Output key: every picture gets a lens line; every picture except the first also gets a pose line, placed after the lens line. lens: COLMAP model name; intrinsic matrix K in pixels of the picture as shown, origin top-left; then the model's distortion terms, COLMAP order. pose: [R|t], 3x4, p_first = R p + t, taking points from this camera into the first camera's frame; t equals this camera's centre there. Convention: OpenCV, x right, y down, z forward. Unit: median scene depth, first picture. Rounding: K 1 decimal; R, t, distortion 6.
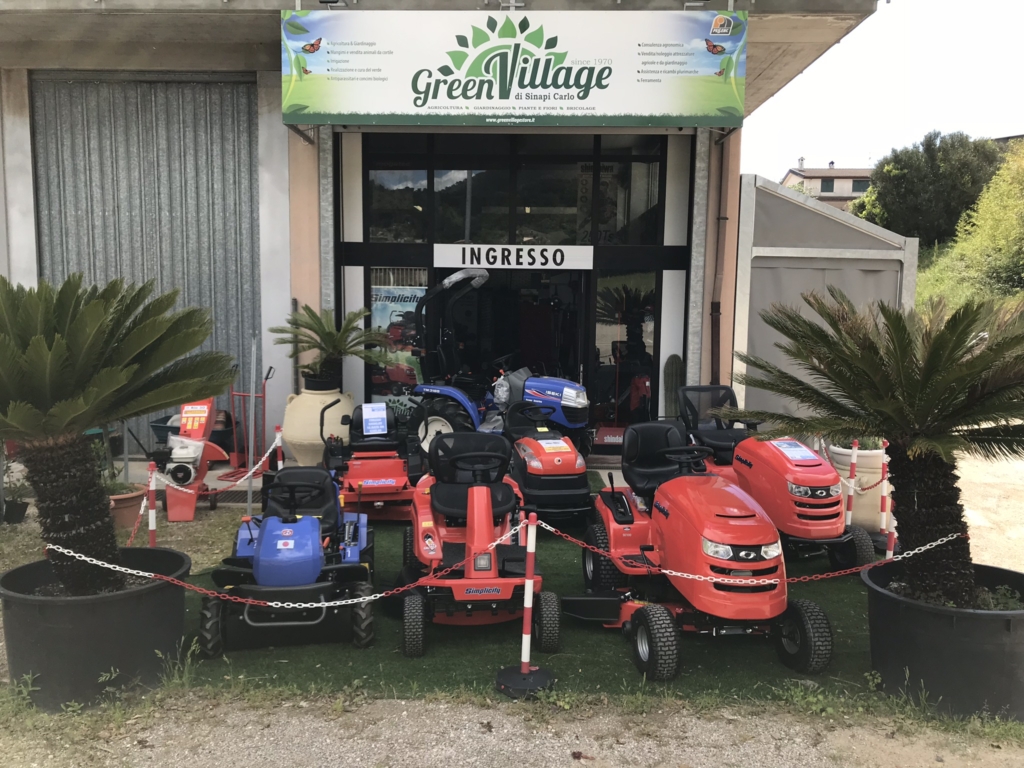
lens RADIAL K [[845.2, 0, 512.0], [0, 845.2, 384.0], [0, 0, 1]] dist [0.042883, 0.001680]
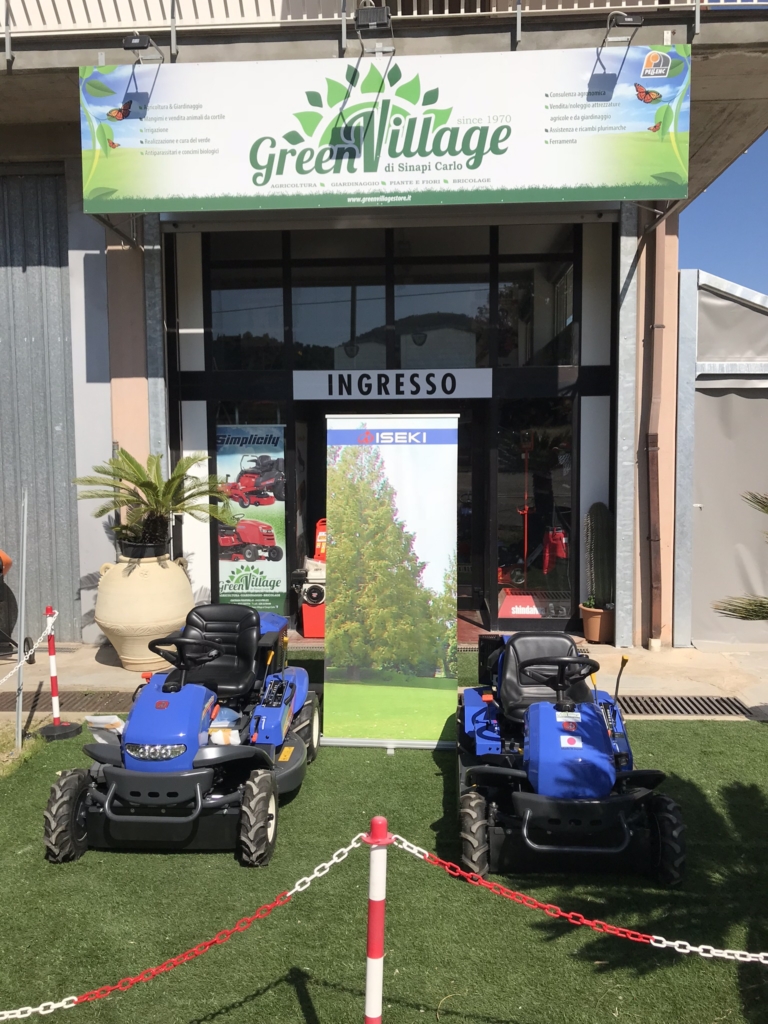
lens RADIAL K [[845.2, 0, 384.0], [0, 845.2, 512.0], [0, 0, 1]] dist [0.042883, 0.001680]
pose [[0.999148, -0.021506, -0.035234, 0.023289], [0.020356, 0.999259, -0.032673, -0.004486], [0.035911, 0.031927, 0.998845, 0.244212]]
